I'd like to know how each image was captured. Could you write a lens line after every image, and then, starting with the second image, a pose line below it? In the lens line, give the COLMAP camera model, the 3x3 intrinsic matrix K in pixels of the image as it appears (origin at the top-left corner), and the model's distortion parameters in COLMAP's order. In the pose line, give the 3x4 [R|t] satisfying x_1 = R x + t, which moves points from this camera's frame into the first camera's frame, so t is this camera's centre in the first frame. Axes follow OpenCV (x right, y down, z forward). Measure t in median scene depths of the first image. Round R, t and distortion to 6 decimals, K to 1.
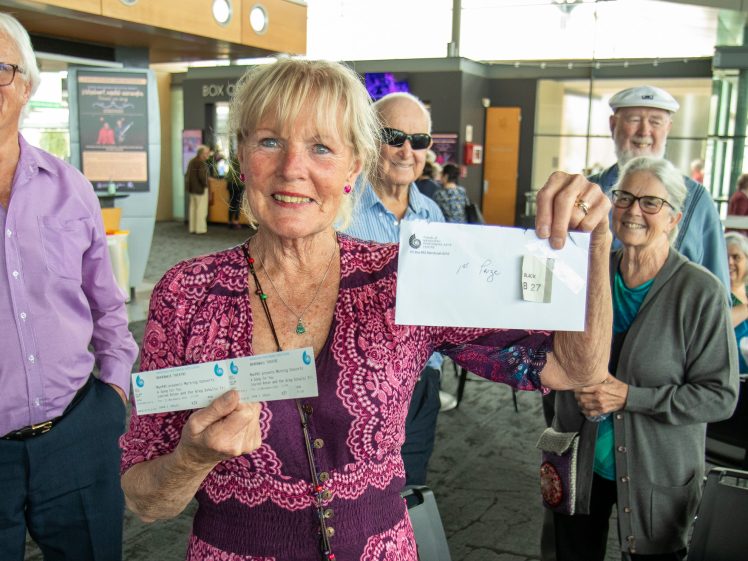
lens RADIAL K [[1627.7, 0, 374.0], [0, 1627.7, 280.5], [0, 0, 1]] dist [0.093342, 0.315051]
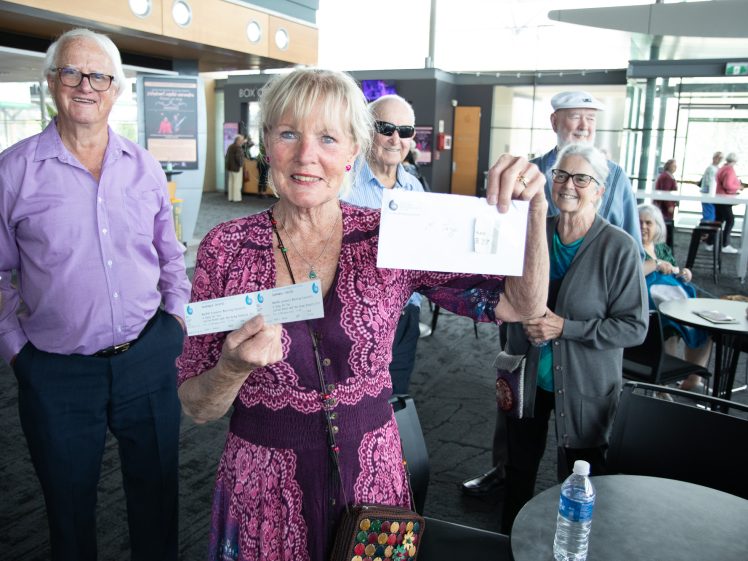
lens RADIAL K [[1627.7, 0, 374.0], [0, 1627.7, 280.5], [0, 0, 1]] dist [0.093342, 0.315051]
pose [[0.999954, 0.004110, -0.008659, 0.015497], [-0.003881, 0.999646, 0.026309, -0.000285], [0.008764, -0.026275, 0.999616, -0.311861]]
